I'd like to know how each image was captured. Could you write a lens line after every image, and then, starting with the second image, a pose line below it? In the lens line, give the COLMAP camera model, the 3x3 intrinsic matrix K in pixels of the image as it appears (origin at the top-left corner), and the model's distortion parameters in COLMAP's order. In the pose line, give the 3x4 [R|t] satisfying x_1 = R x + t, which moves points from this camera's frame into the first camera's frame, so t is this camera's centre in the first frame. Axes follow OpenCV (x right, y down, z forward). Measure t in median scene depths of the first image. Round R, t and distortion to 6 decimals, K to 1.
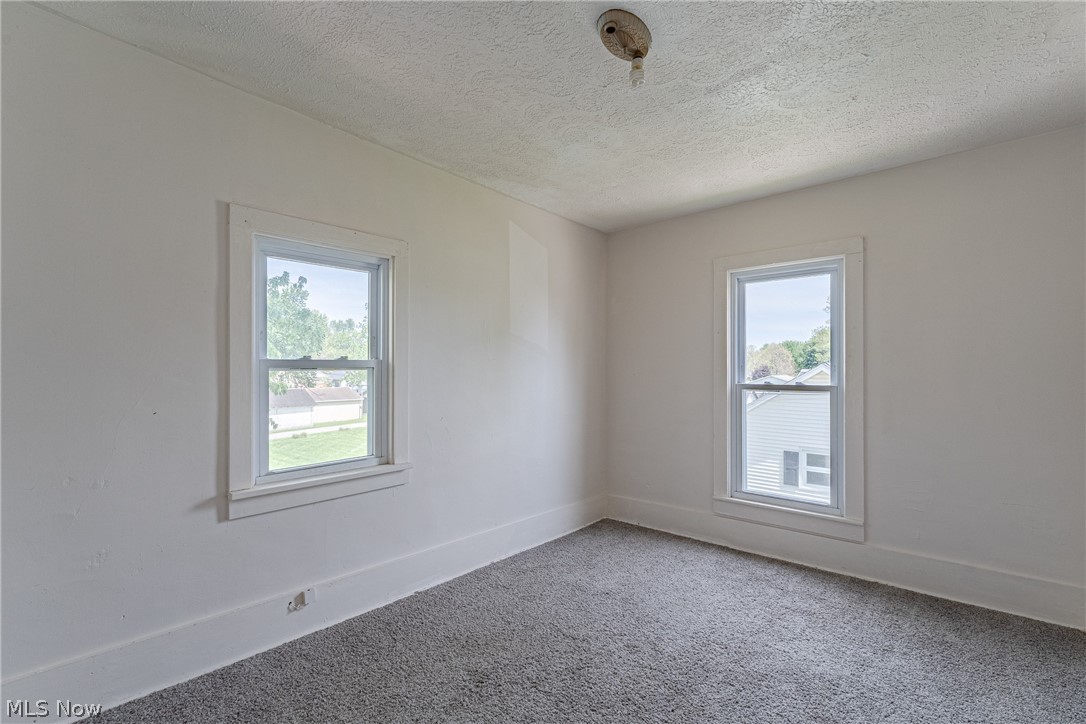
lens RADIAL K [[496.2, 0, 553.8], [0, 496.2, 364.2], [0, 0, 1]] dist [-0.000395, -0.000233]
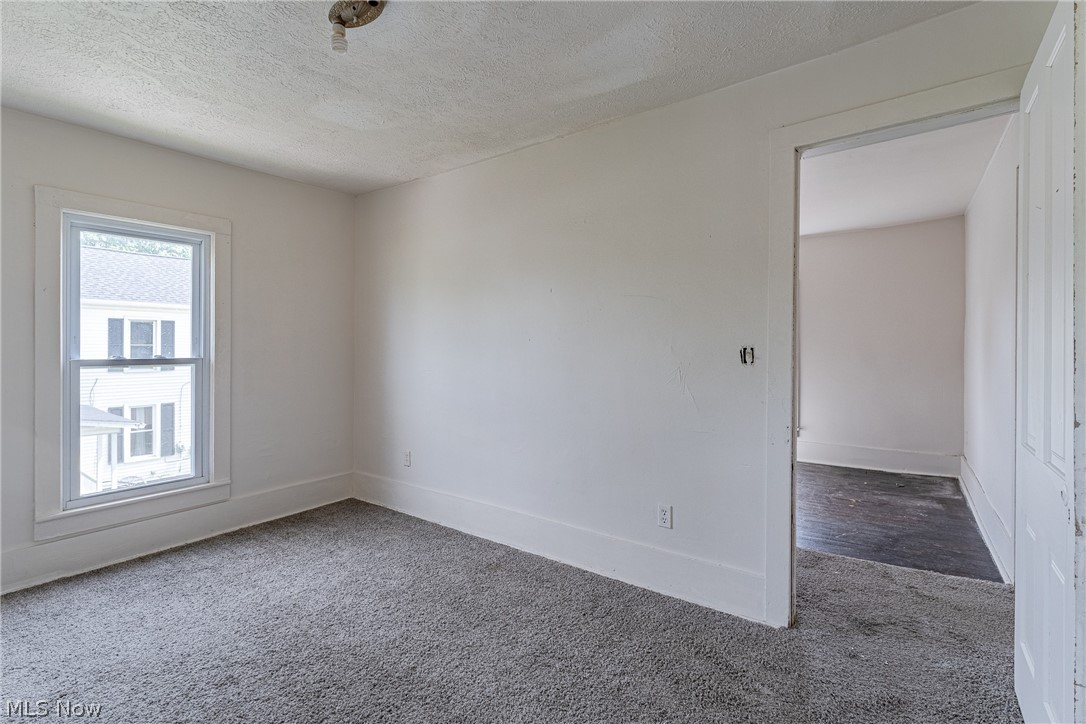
lens RADIAL K [[461.4, 0, 539.7], [0, 461.4, 342.6], [0, 0, 1]] dist [-0.000248, -0.000045]
pose [[-0.039648, -0.001306, 0.999213, -0.407274], [-0.015394, 0.999881, 0.000696, 0.001222], [-0.999095, -0.015354, -0.039663, 0.339908]]
